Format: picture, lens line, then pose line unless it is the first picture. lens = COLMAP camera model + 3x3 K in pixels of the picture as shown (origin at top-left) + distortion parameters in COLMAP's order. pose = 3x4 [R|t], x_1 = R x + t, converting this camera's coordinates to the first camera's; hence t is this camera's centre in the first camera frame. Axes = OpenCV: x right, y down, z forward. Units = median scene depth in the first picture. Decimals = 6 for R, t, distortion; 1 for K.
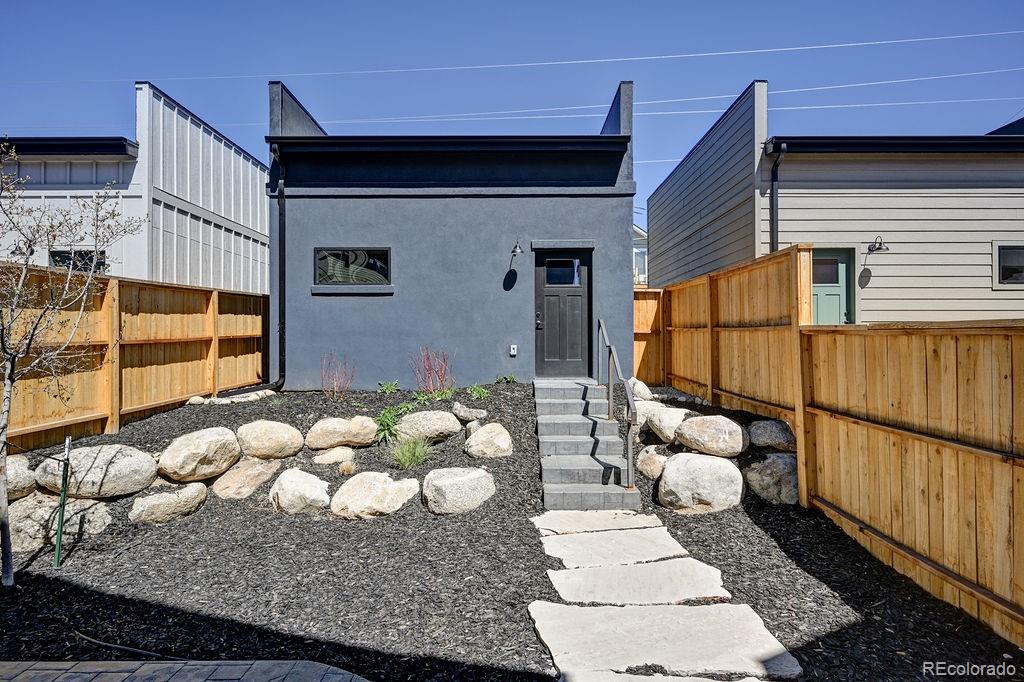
lens RADIAL K [[587.0, 0, 518.9], [0, 587.0, 339.8], [0, 0, 1]] dist [-0.002882, -0.000278]
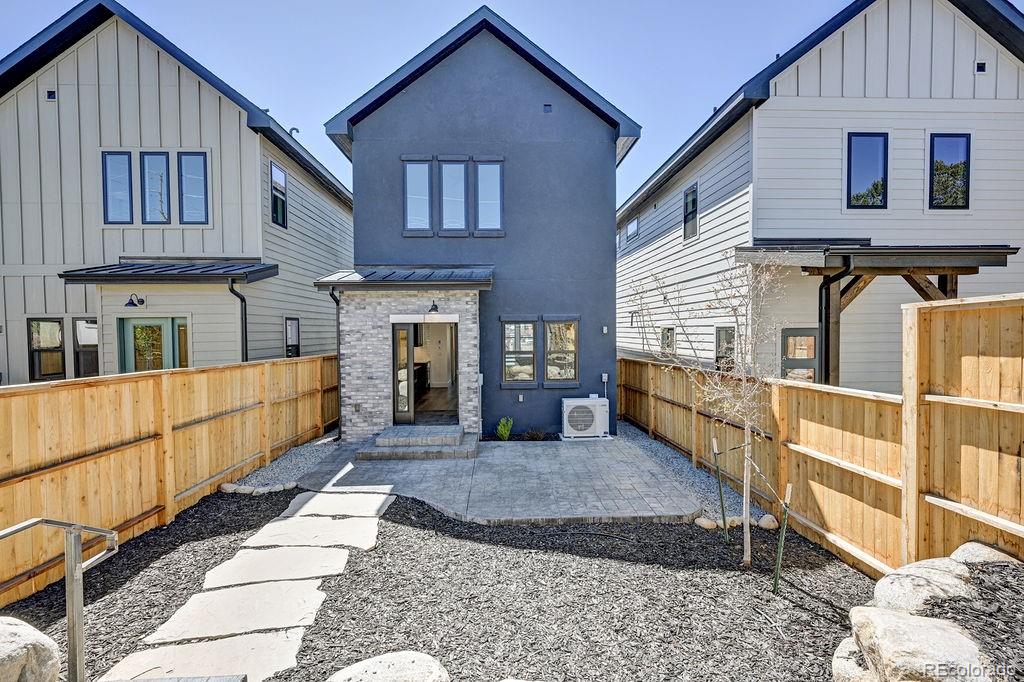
lens RADIAL K [[470.7, 0, 512.0], [0, 470.7, 341.0], [0, 0, 1]] dist [-0.000315, -0.000045]
pose [[-0.999177, 0.011085, -0.039020, -0.283657], [0.010375, 0.999778, 0.018352, -0.121007], [0.039214, 0.017932, -0.999070, 2.025087]]
